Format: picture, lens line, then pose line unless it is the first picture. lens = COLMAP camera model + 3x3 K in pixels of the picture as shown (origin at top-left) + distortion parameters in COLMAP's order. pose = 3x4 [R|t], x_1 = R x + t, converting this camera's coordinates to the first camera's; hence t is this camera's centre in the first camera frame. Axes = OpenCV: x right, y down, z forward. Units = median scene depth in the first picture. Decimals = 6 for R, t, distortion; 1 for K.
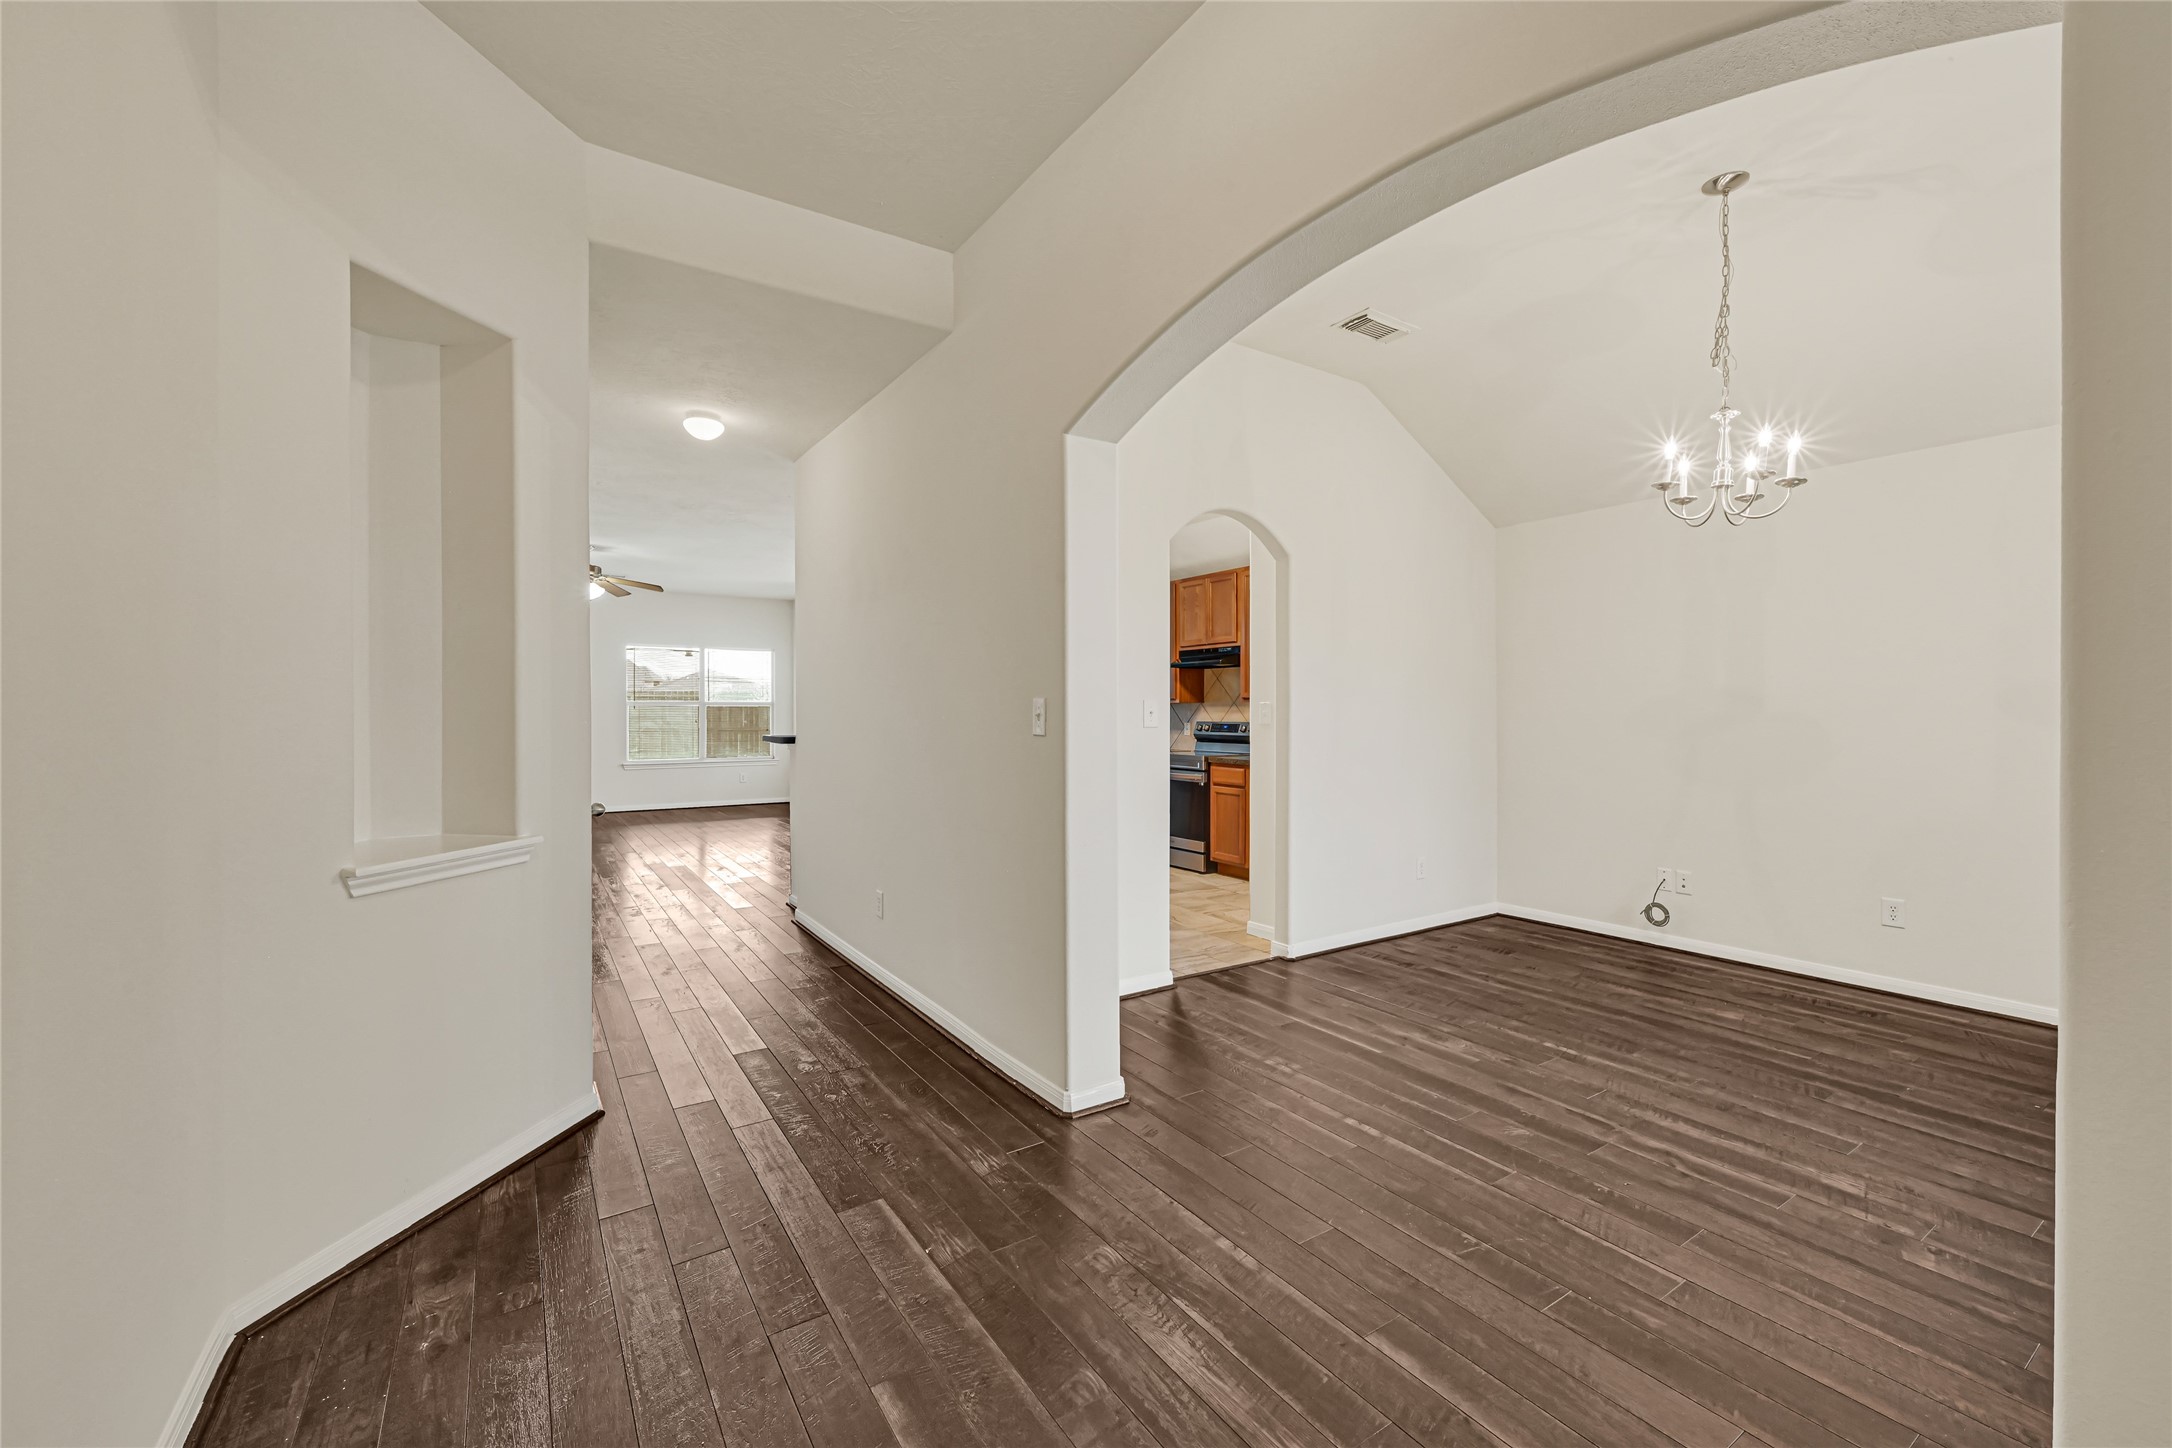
lens RADIAL K [[878.6, 0, 1083.7], [0, 878.6, 709.1], [0, 0, 1]] dist [-0.000175, 0.000467]
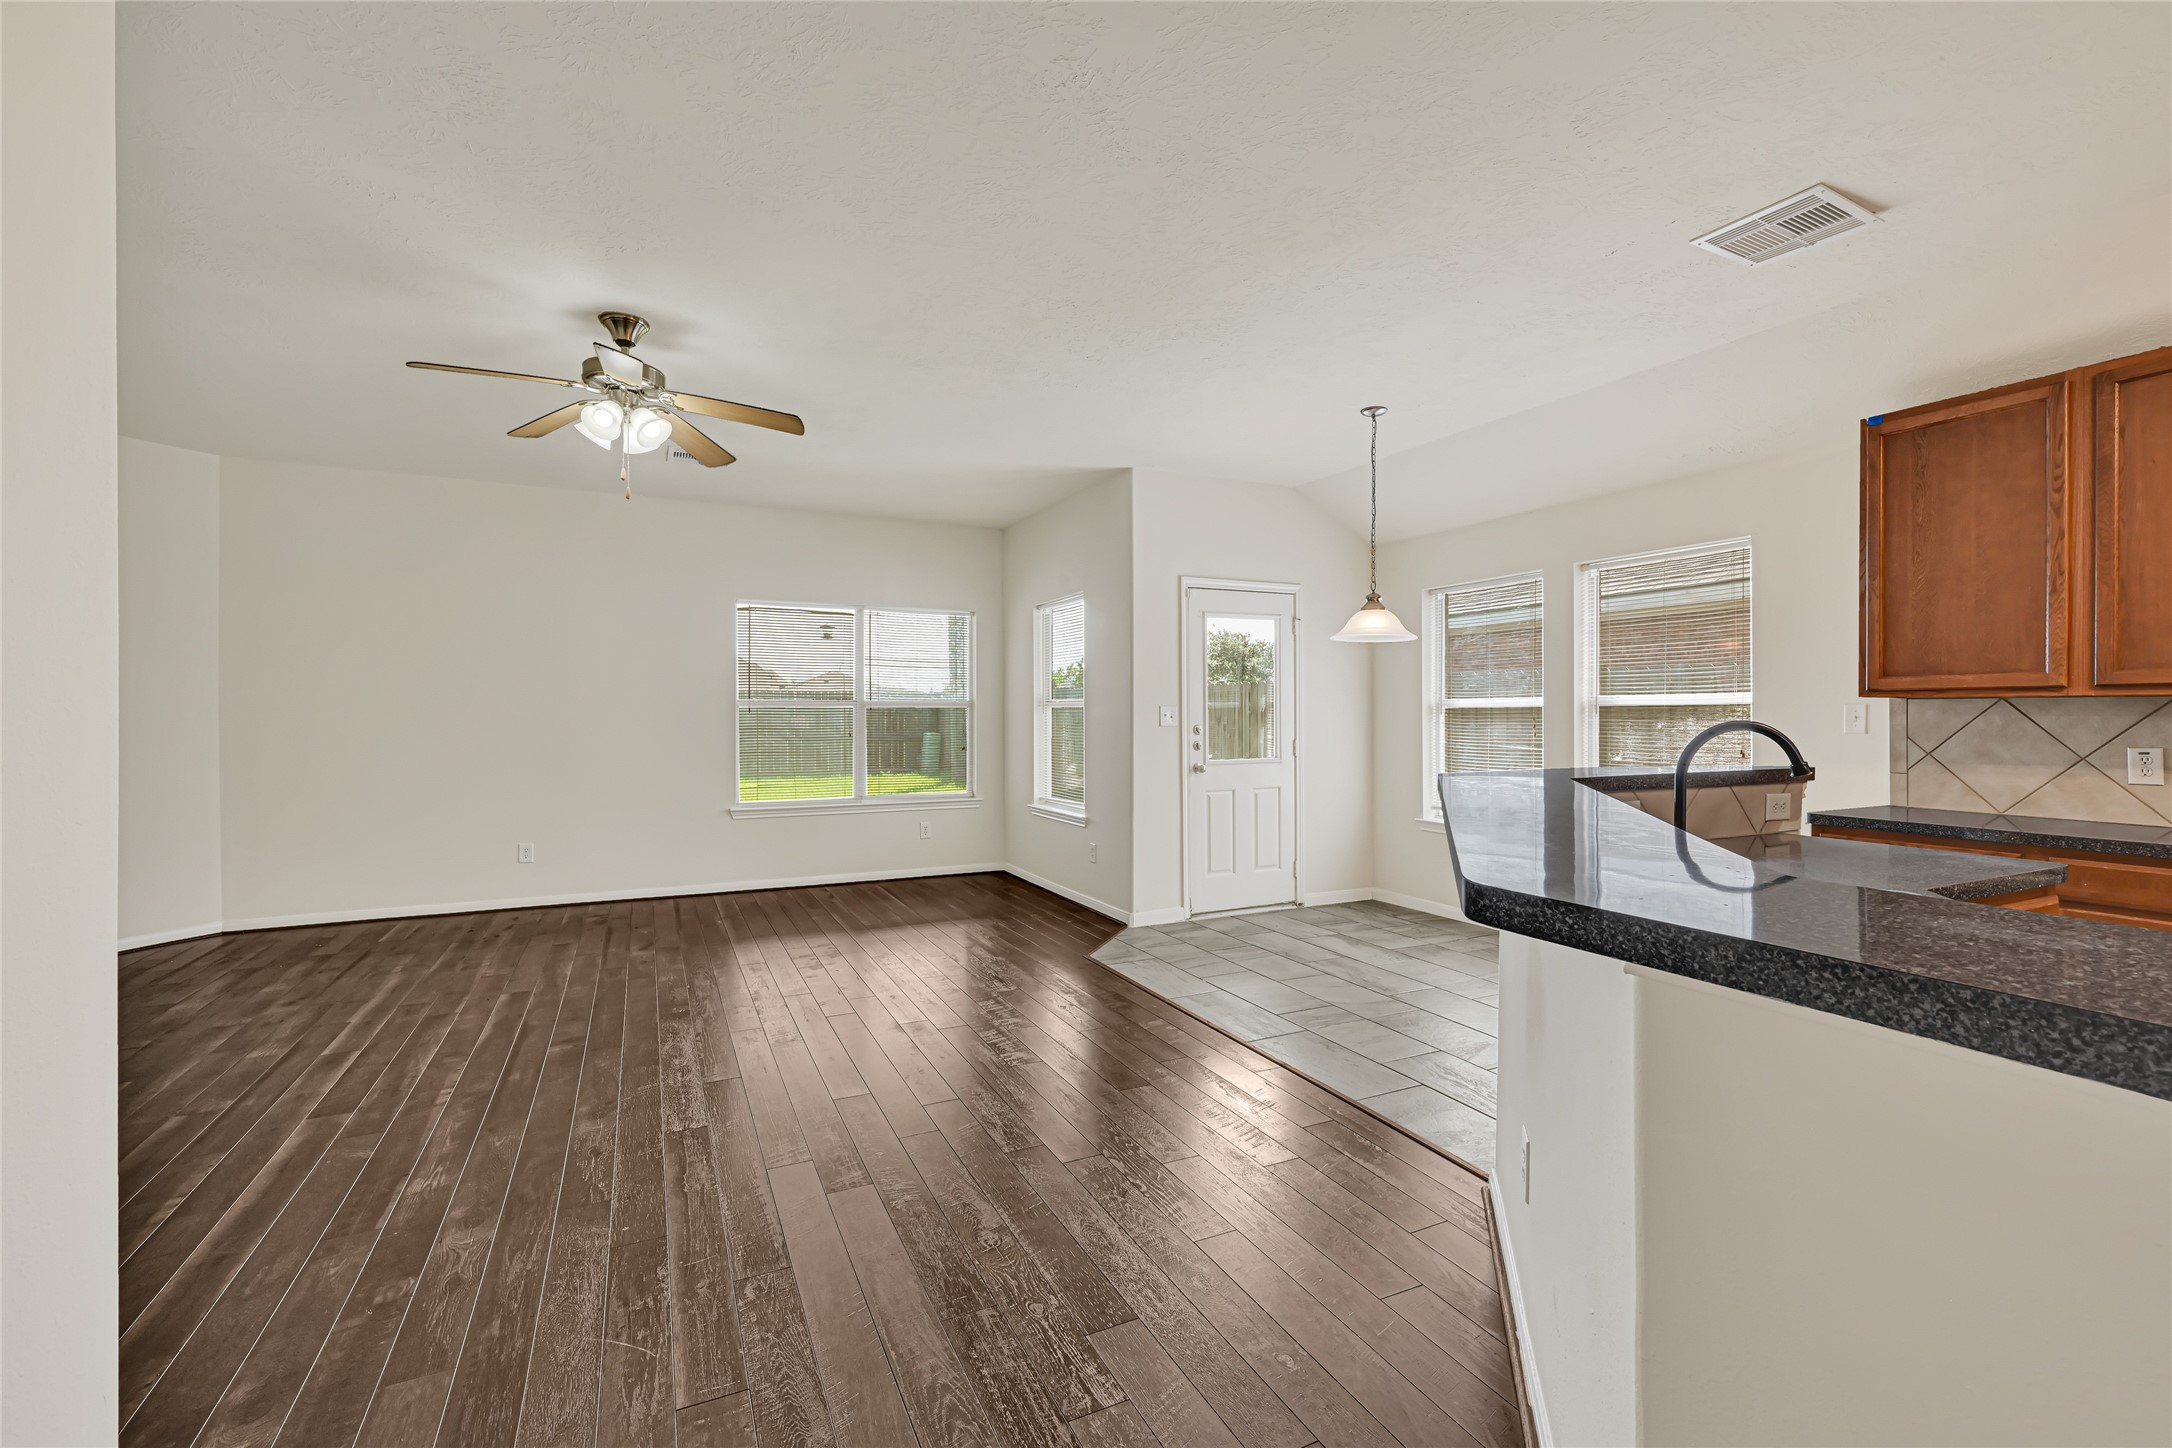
lens RADIAL K [[918.1, 0, 1090.8], [0, 918.1, 715.6], [0, 0, 1]] dist [0.001019, 0.000364]
pose [[0.991873, -0.000324, -0.127234, -0.636030], [0.000658, 0.999996, 0.002582, -0.000089], [0.127232, -0.002645, 0.991869, 1.290898]]
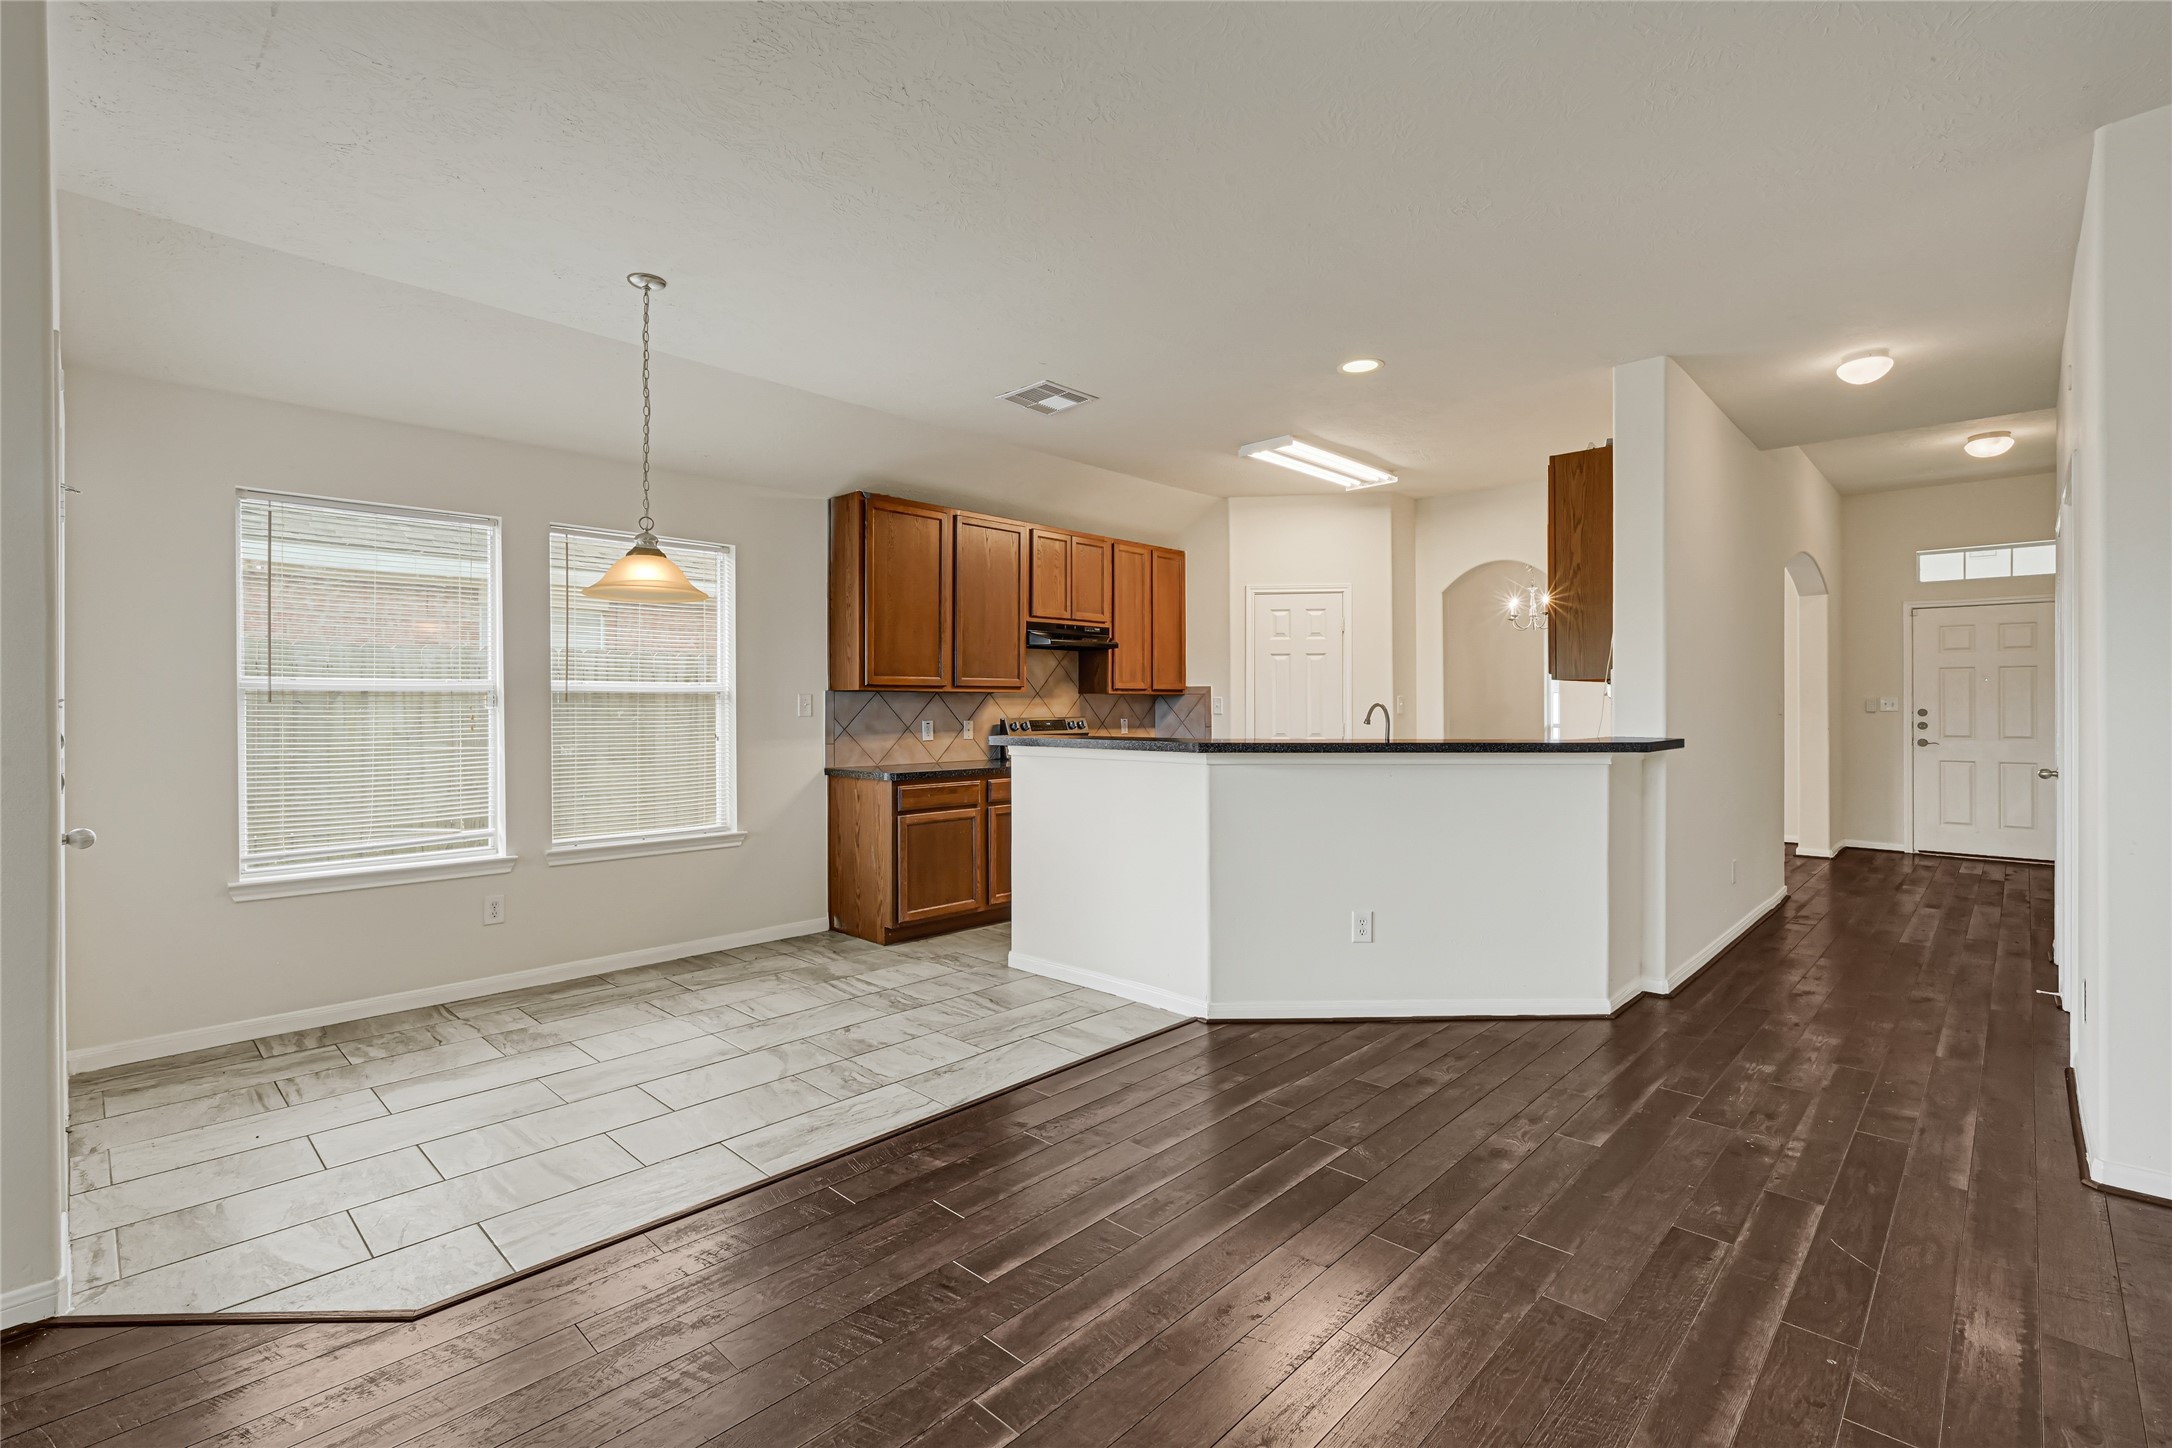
lens RADIAL K [[974.5, 0, 1092.3], [0, 974.5, 701.6], [0, 0, 1]] dist [0.001243, 0.000478]
pose [[-0.225721, 0.002844, 0.974188, -1.424619], [-0.000156, 0.999996, -0.002955, 0.005196], [-0.974192, -0.000819, -0.225720, 2.339866]]
